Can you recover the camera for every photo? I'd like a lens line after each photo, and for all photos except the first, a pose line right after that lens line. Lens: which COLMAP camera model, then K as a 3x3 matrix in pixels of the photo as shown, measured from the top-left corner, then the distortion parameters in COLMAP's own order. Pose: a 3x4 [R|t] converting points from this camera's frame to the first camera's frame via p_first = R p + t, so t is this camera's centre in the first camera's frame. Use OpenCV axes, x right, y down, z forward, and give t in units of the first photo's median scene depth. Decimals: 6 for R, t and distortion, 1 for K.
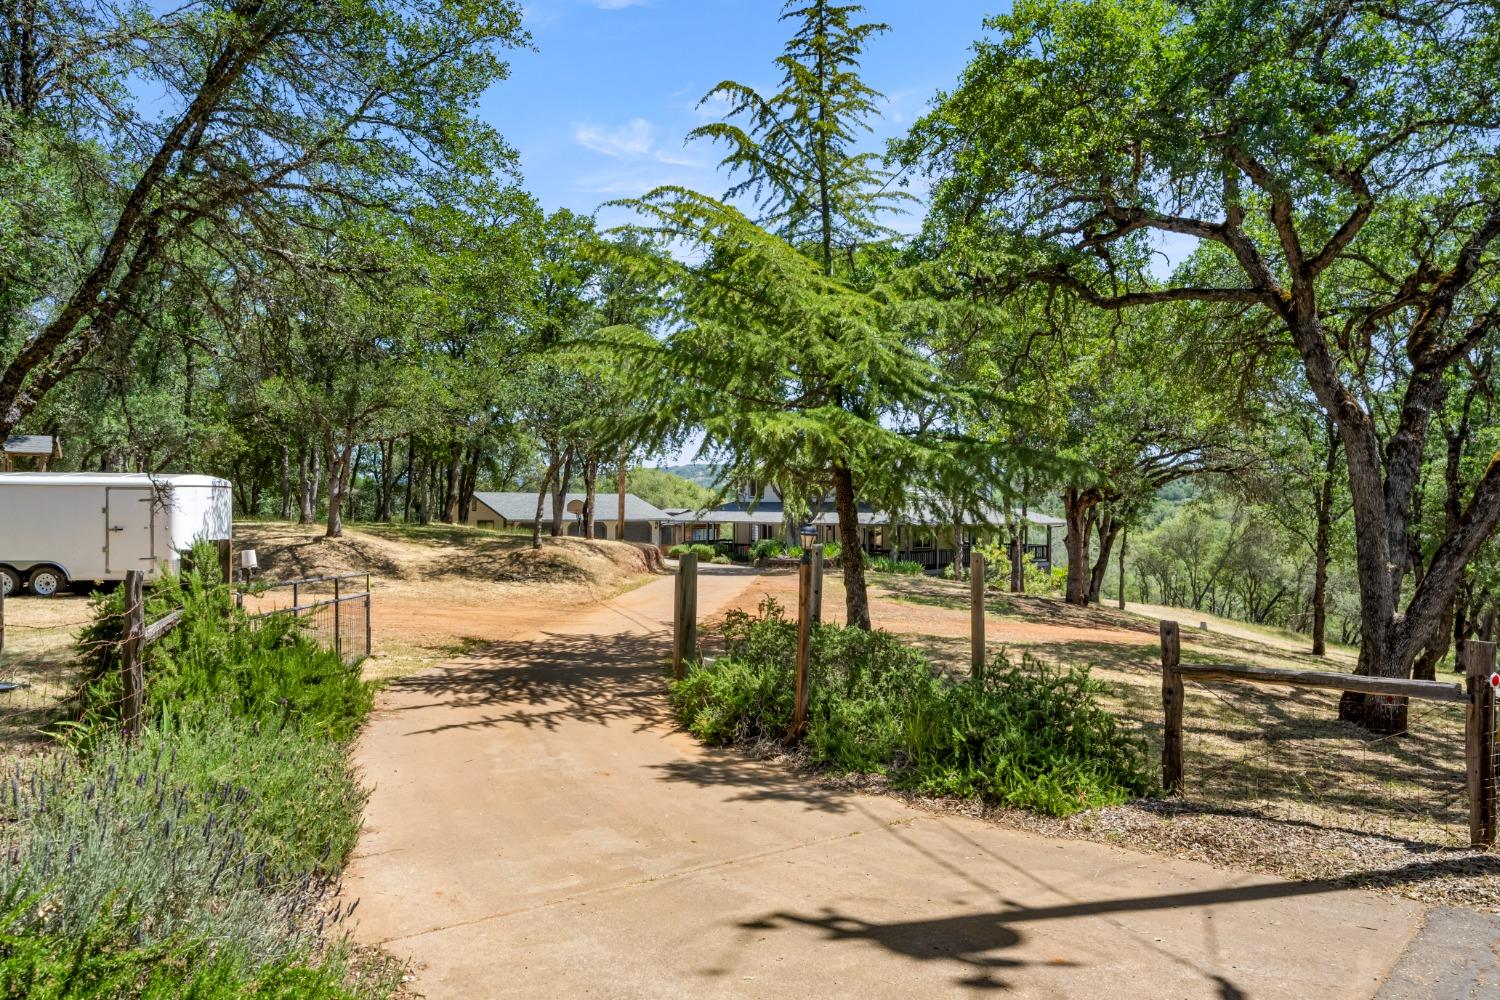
lens RADIAL K [[950.3, 0, 723.0], [0, 950.3, 505.0], [0, 0, 1]] dist [0.003891, 0.000554]
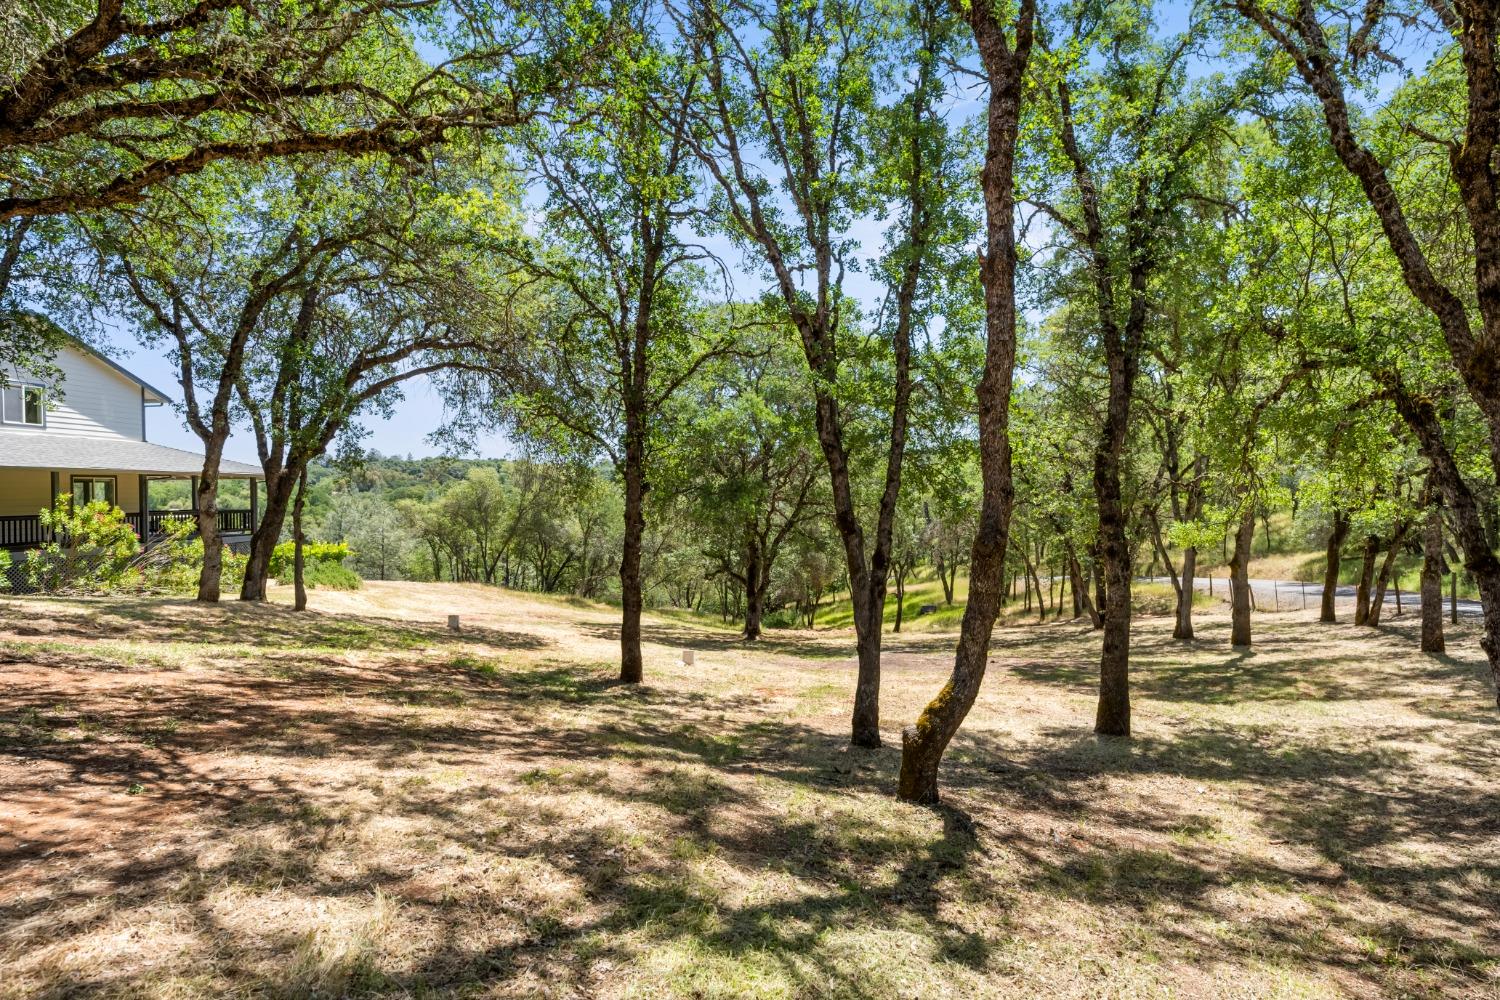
lens RADIAL K [[820.7, 0, 750.2], [0, 820.7, 518.0], [0, 0, 1]] dist [0.002678, 0.000810]
pose [[0.733398, -0.033504, 0.678974, 0.156291], [0.012820, 0.999289, 0.035463, 0.024194], [-0.679679, -0.017304, 0.733306, 0.263525]]
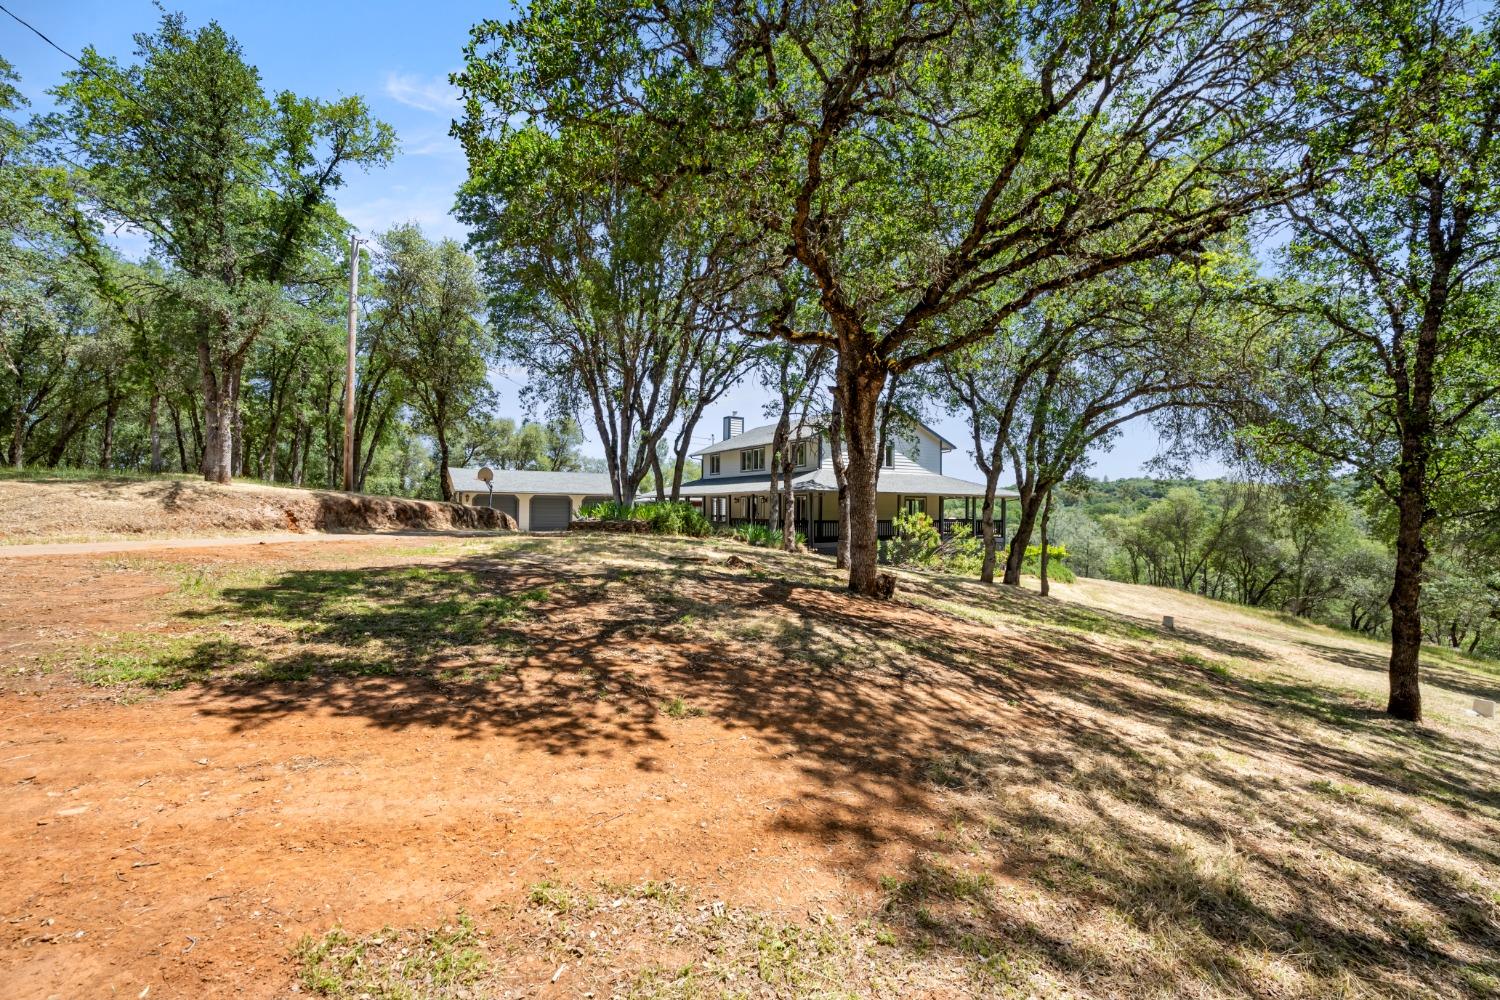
lens RADIAL K [[618.3, 0, 730.8], [0, 618.3, 506.9], [0, 0, 1]] dist [0.000283, 0.000144]
pose [[0.982261, 0.004168, -0.187472, 0.145901], [-0.004116, 0.999991, 0.000668, 0.022737], [0.187473, 0.000116, 0.982270, 0.260477]]
